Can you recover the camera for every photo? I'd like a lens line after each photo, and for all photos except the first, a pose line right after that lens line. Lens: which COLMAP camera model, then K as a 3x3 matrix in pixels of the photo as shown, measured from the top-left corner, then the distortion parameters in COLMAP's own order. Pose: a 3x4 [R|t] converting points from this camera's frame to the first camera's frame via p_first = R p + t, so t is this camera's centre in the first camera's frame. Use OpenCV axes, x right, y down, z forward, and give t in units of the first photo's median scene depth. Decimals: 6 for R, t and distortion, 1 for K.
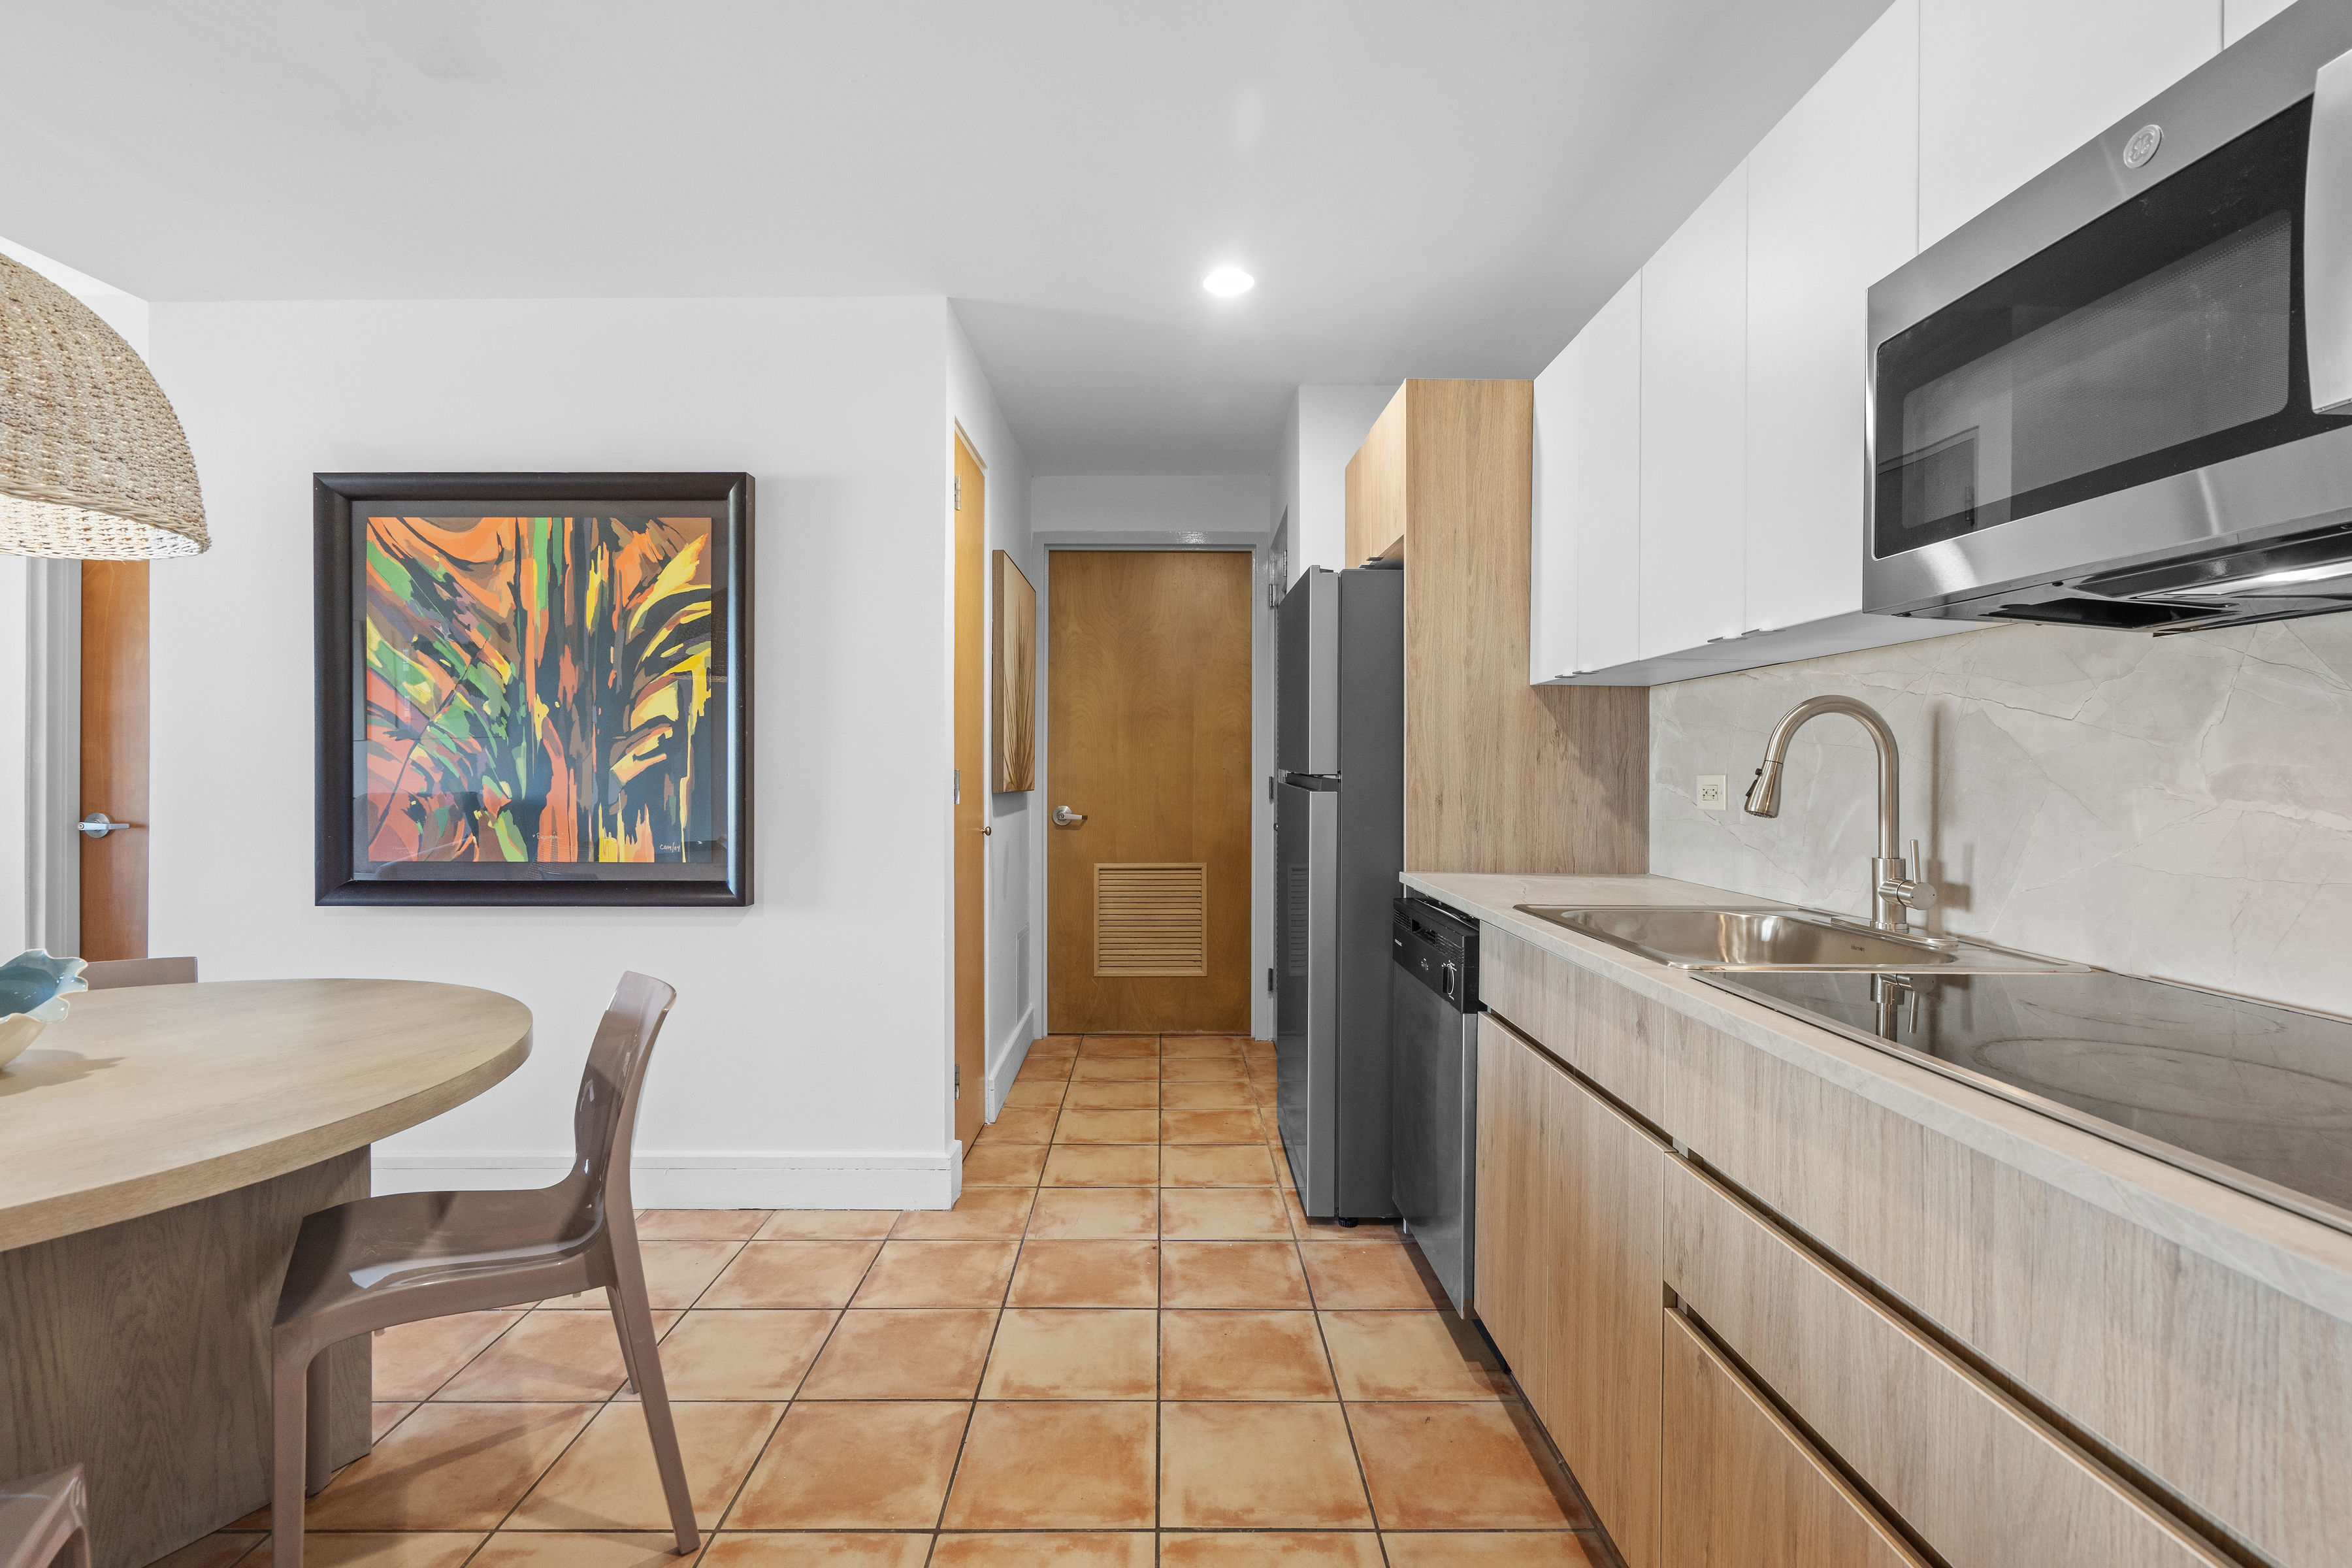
lens RADIAL K [[1072.2, 0, 1191.6], [0, 1072.2, 774.3], [0, 0, 1]] dist [-0.003982, 0.000925]
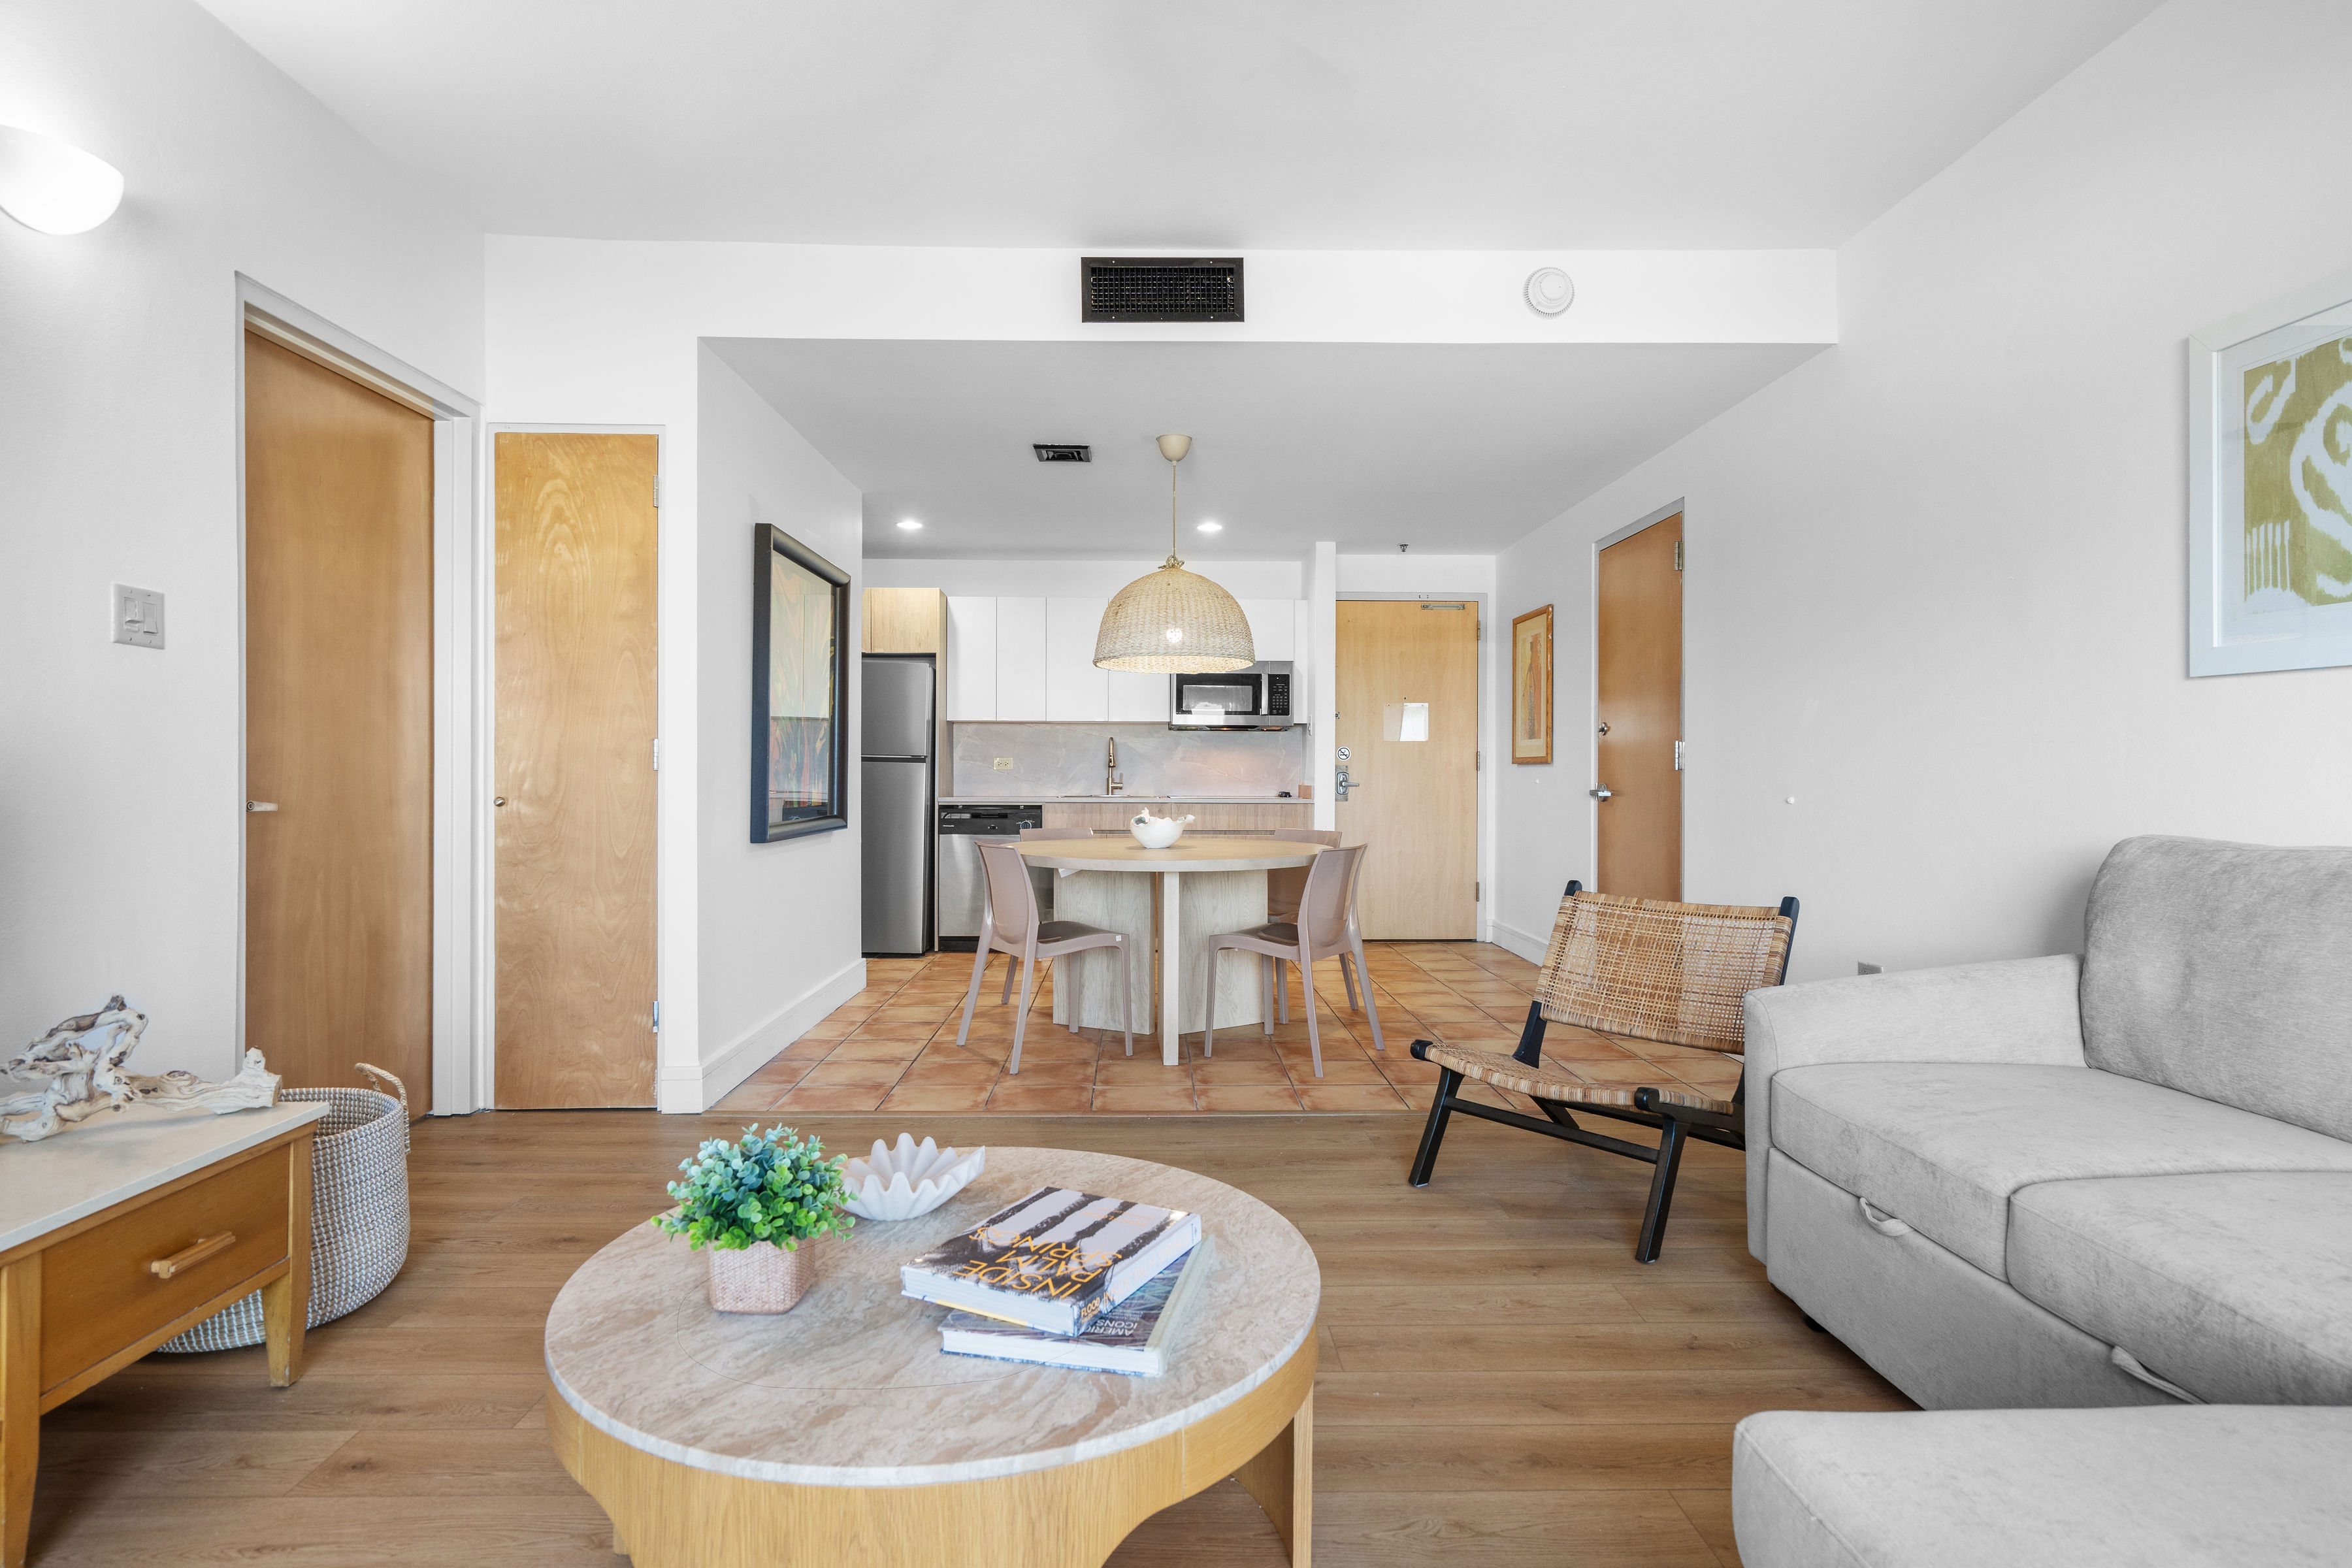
lens RADIAL K [[1219.9, 0, 1141.2], [0, 1219.9, 799.4], [0, 0, 1]] dist [-0.003629, -0.003302]
pose [[0.004155, -0.020481, 0.999782, -2.365512], [-0.002018, 0.999788, 0.020490, 0.038546], [-0.999989, -0.002102, 0.004112, 0.523902]]
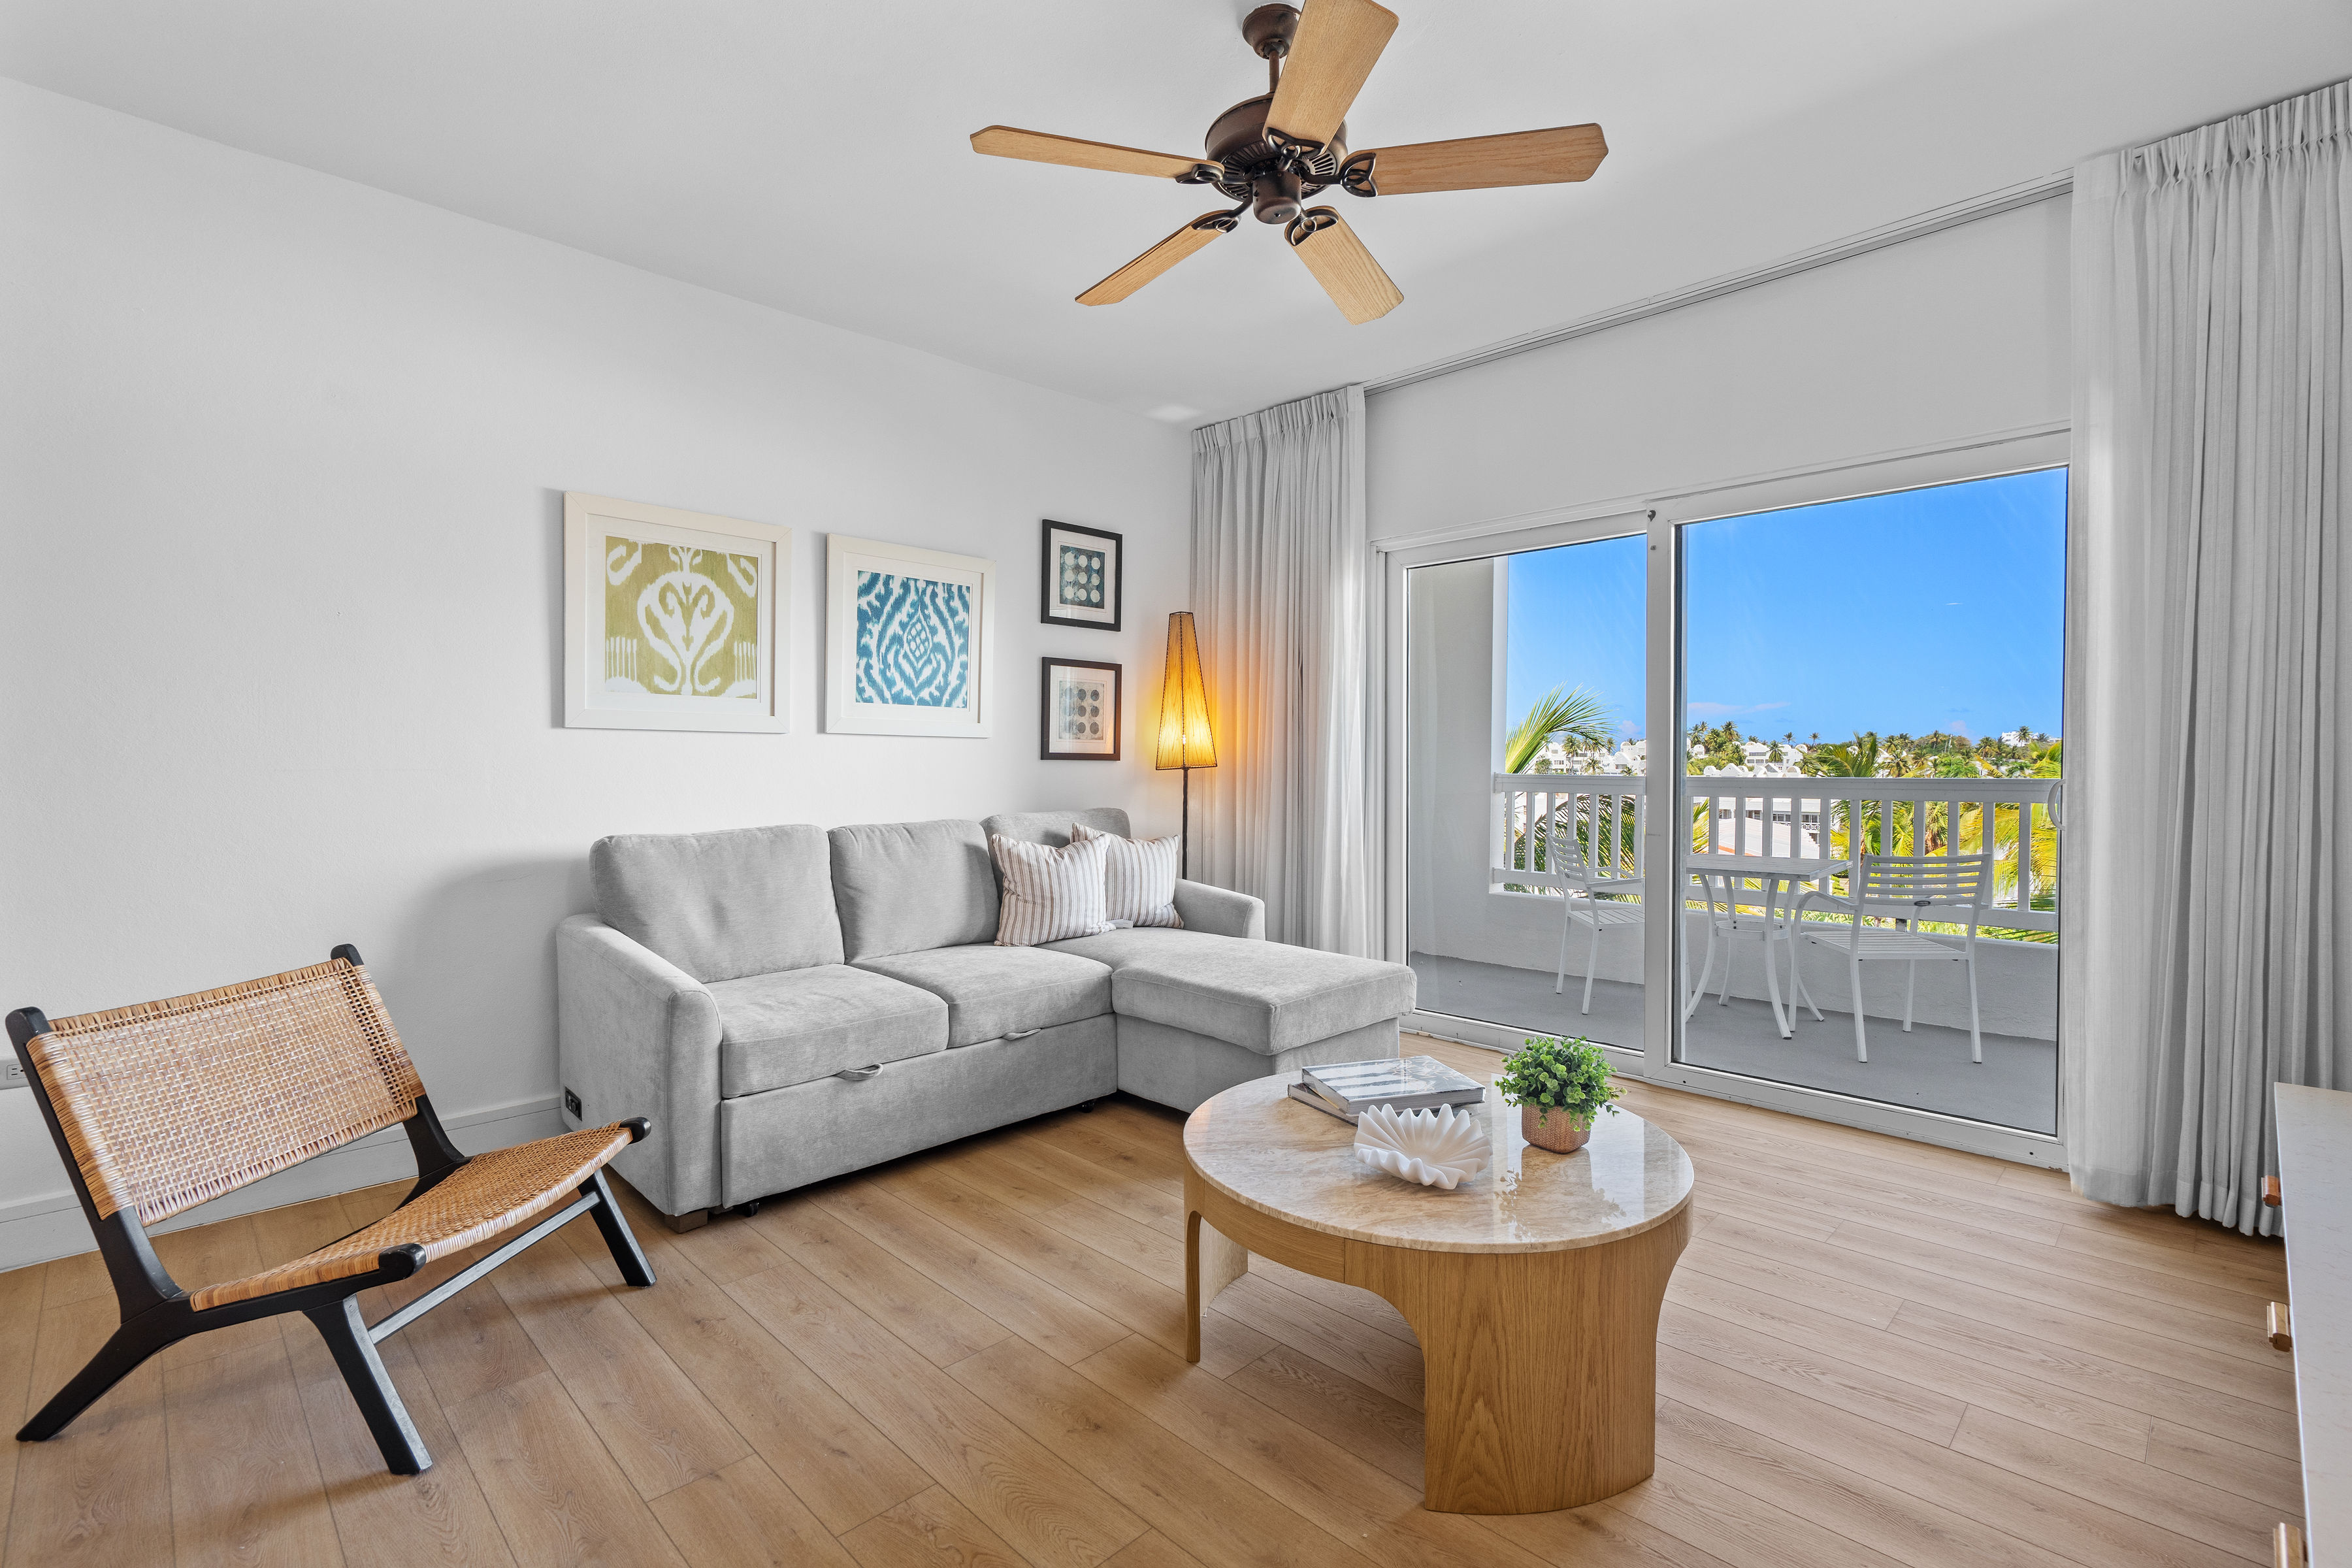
lens RADIAL K [[1072.2, 0, 1188.1], [0, 1072.2, 779.0], [0, 0, 1]] dist [-0.003982, 0.000925]
pose [[-0.703087, 0.011566, -0.711010, -1.094003], [-0.001763, 0.999836, 0.018008, -0.001457], [0.711102, 0.013915, -0.702951, 1.046314]]
